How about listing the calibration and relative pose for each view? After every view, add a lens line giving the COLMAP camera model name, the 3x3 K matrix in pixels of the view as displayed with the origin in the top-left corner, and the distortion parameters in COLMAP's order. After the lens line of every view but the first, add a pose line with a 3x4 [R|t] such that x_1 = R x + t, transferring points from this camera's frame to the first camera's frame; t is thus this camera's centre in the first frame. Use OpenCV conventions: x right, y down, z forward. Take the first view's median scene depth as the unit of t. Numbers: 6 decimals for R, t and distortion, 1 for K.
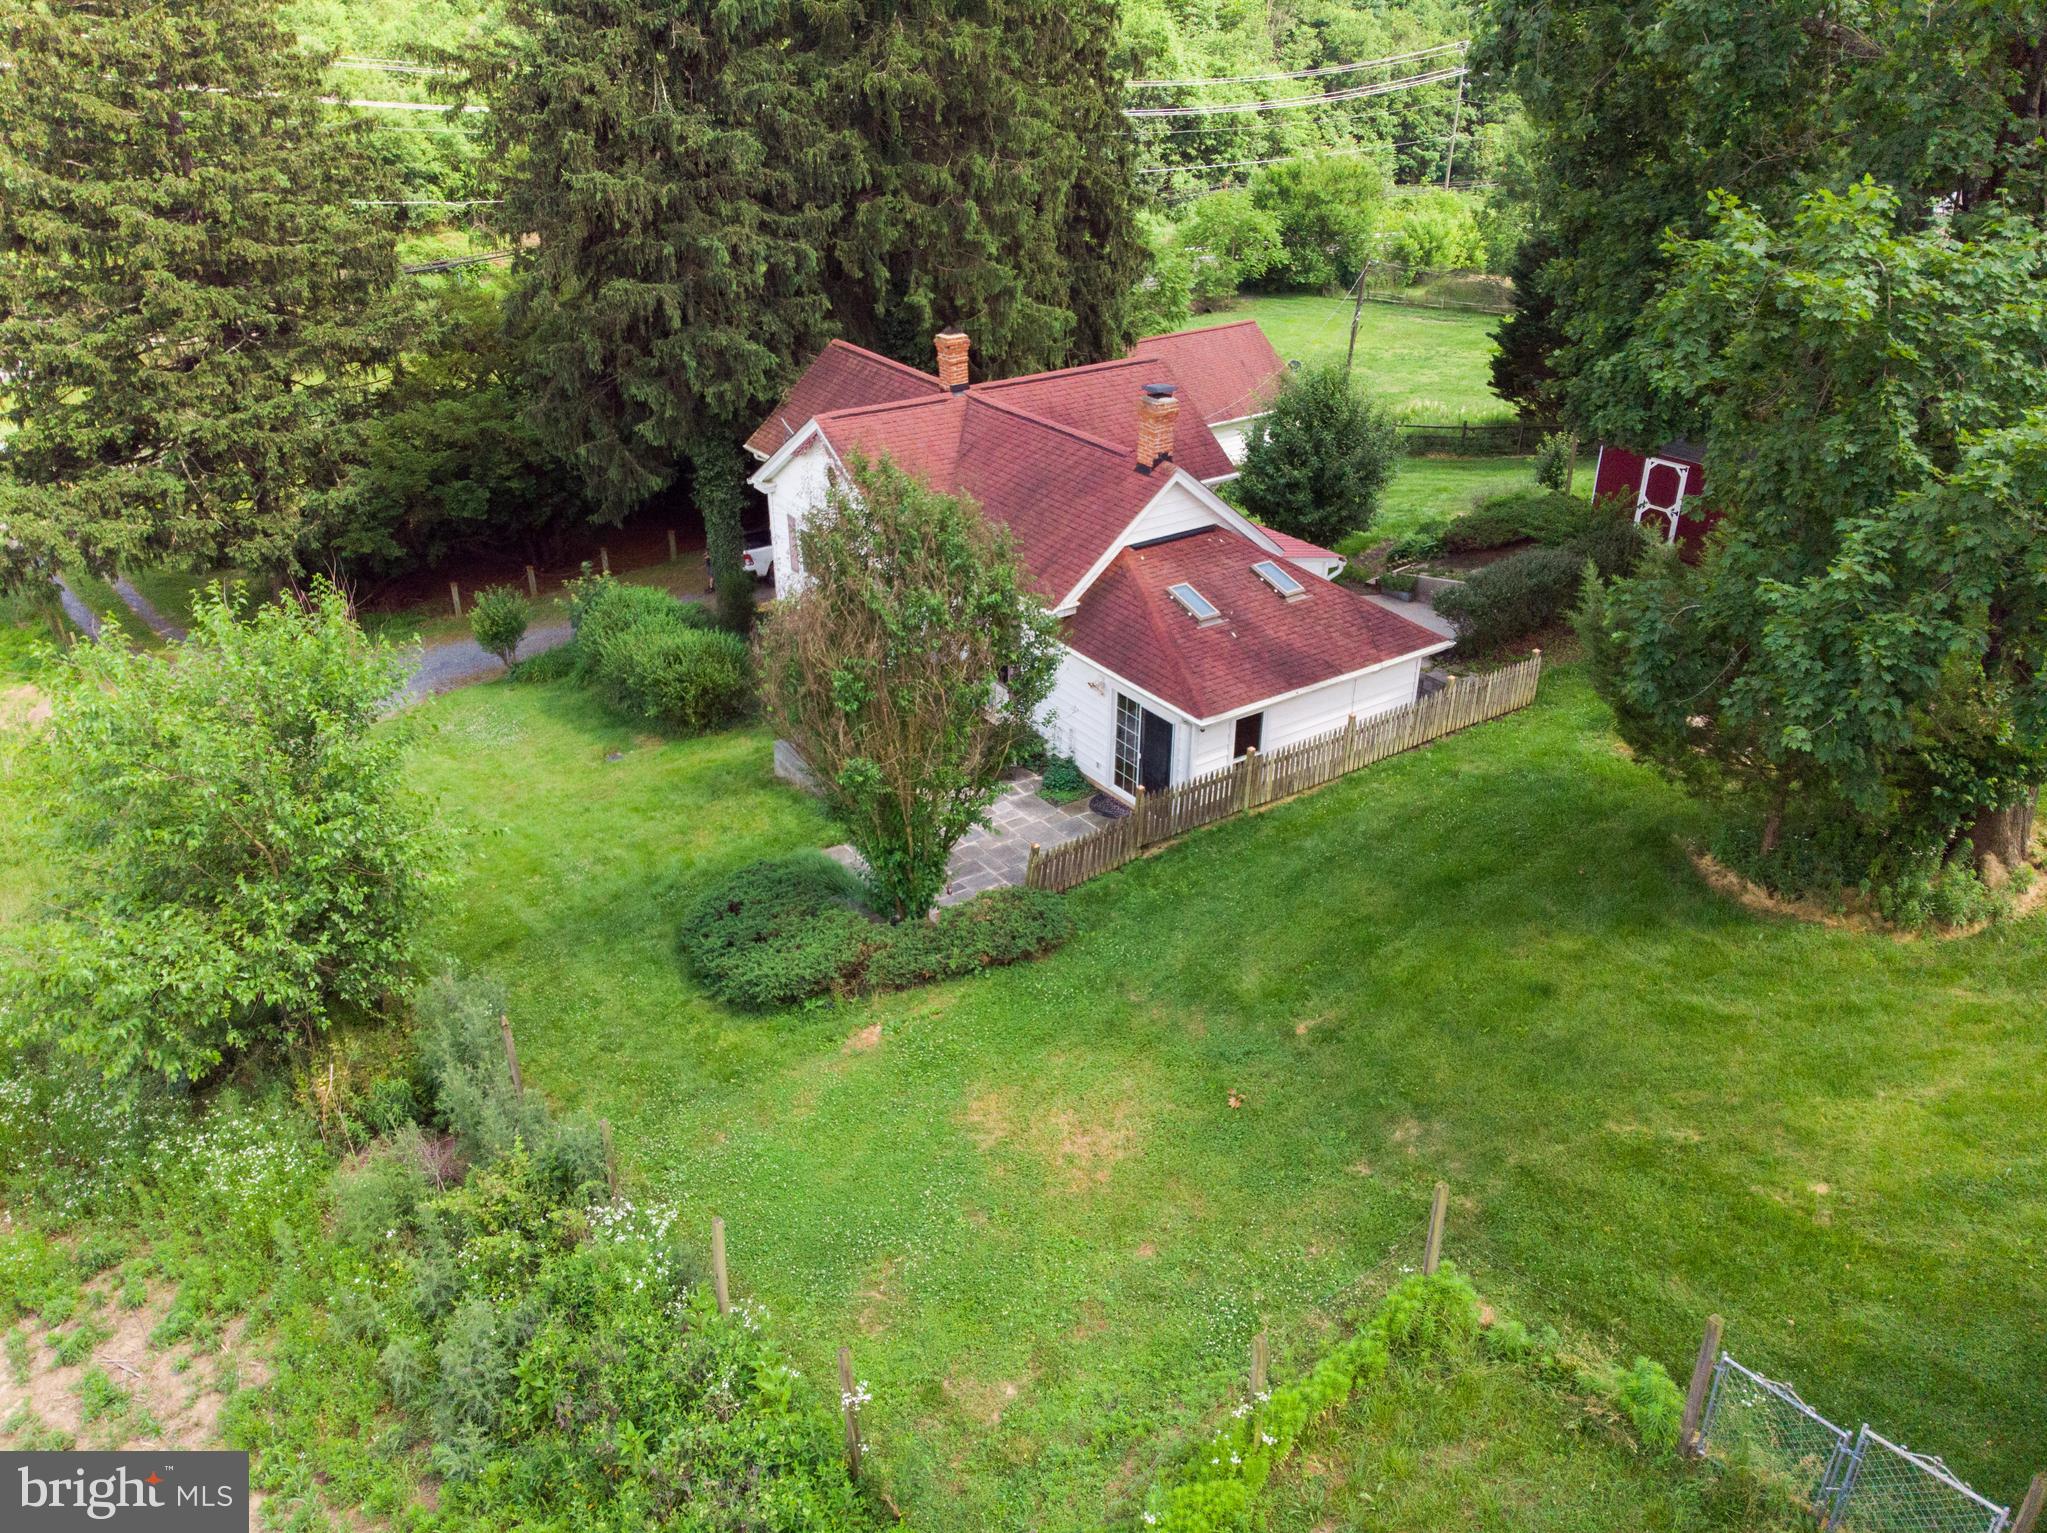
lens RADIAL K [[1522.6, 0, 1023.5], [0, 1522.6, 766.5], [0, 0, 1]] dist [0.005012, -0.001890]
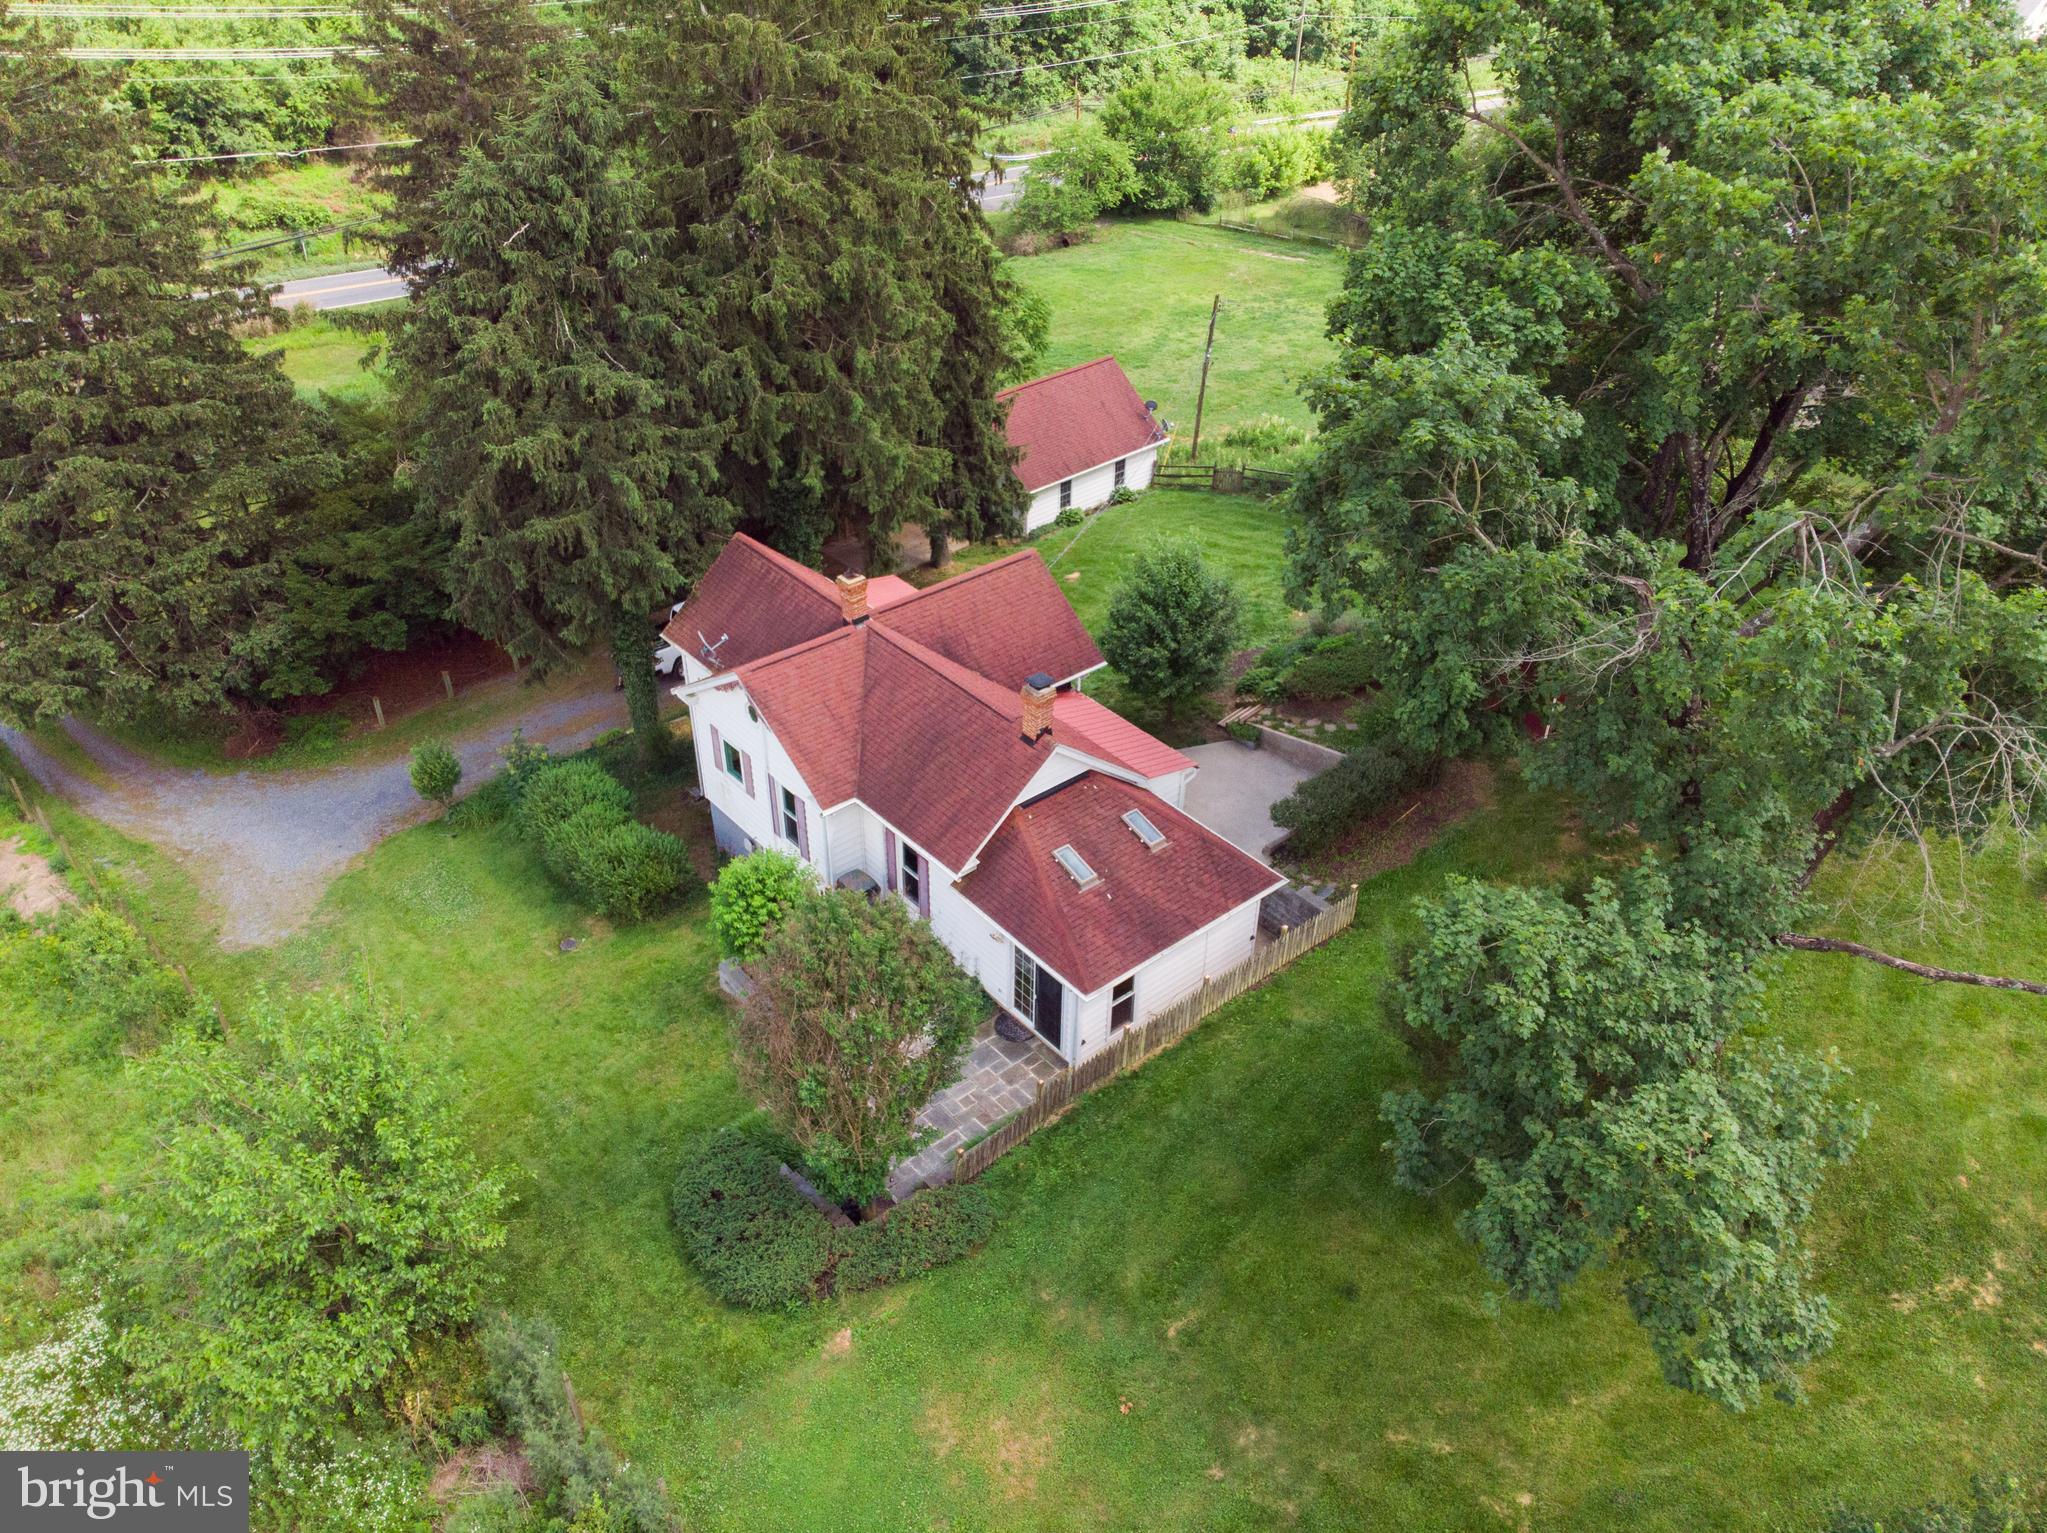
lens RADIAL K [[1529.6, 0, 1023.5], [0, 1529.6, 766.5], [0, 0, 1]] dist [-0.006122, 0.006335]
pose [[0.995434, -0.046998, 0.083078, -0.020549], [0.034696, 0.989003, 0.143770, -0.300923], [-0.088922, -0.140231, 0.986118, -0.140926]]
